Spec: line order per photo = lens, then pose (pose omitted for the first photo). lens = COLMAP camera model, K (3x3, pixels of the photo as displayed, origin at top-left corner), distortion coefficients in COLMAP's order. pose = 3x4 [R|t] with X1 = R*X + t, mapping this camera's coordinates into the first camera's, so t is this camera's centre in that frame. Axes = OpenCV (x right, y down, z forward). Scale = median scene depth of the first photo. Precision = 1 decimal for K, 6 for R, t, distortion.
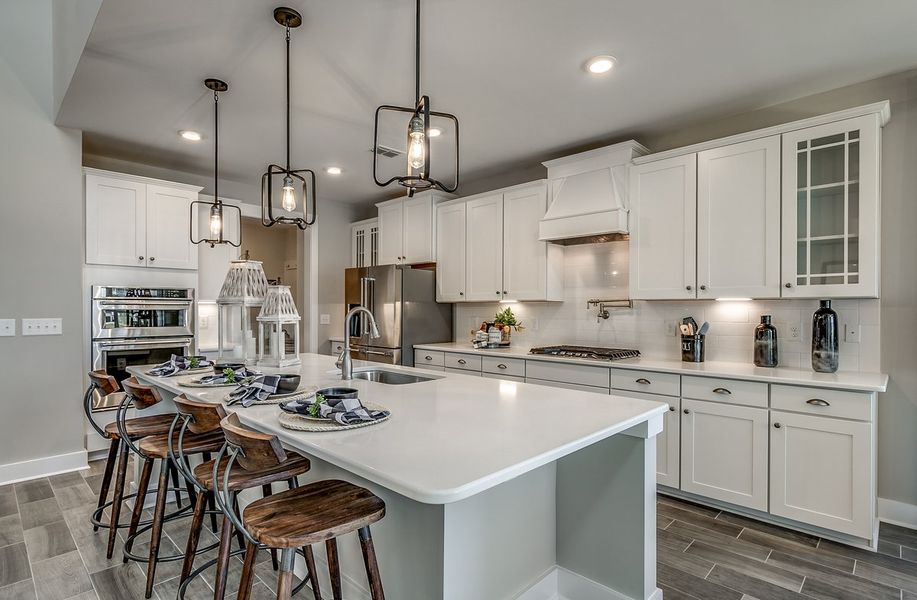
lens RADIAL K [[461.1, 0, 469.4], [0, 461.1, 308.9], [0, 0, 1]] dist [-0.002059, -0.000540]
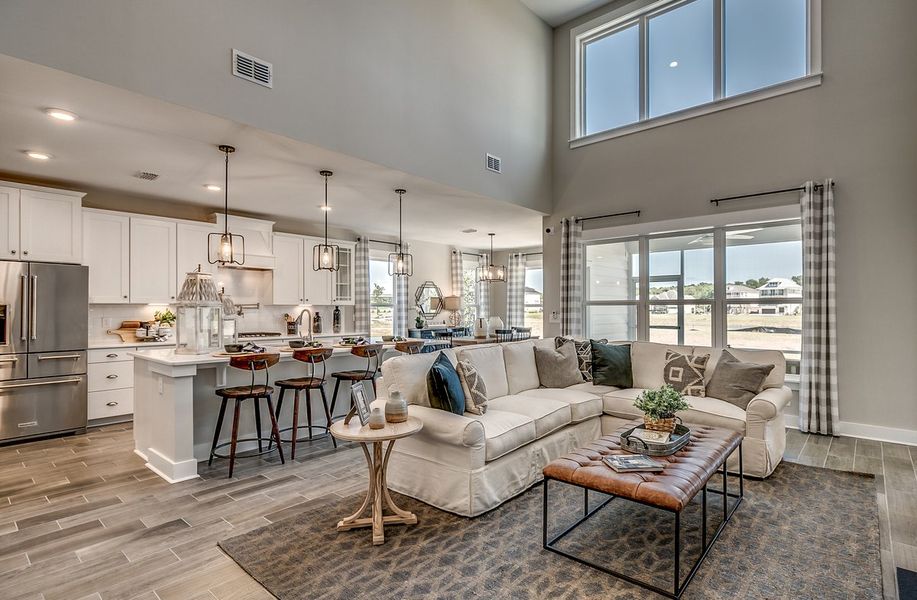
lens RADIAL K [[461.1, 0, 469.4], [0, 461.1, 308.9], [0, 0, 1]] dist [-0.002059, -0.000540]
pose [[-0.042529, -0.000622, 0.999095, -1.974155], [0.008298, 0.999965, 0.000976, 0.001904], [-0.999061, 0.008332, -0.042522, 0.331331]]
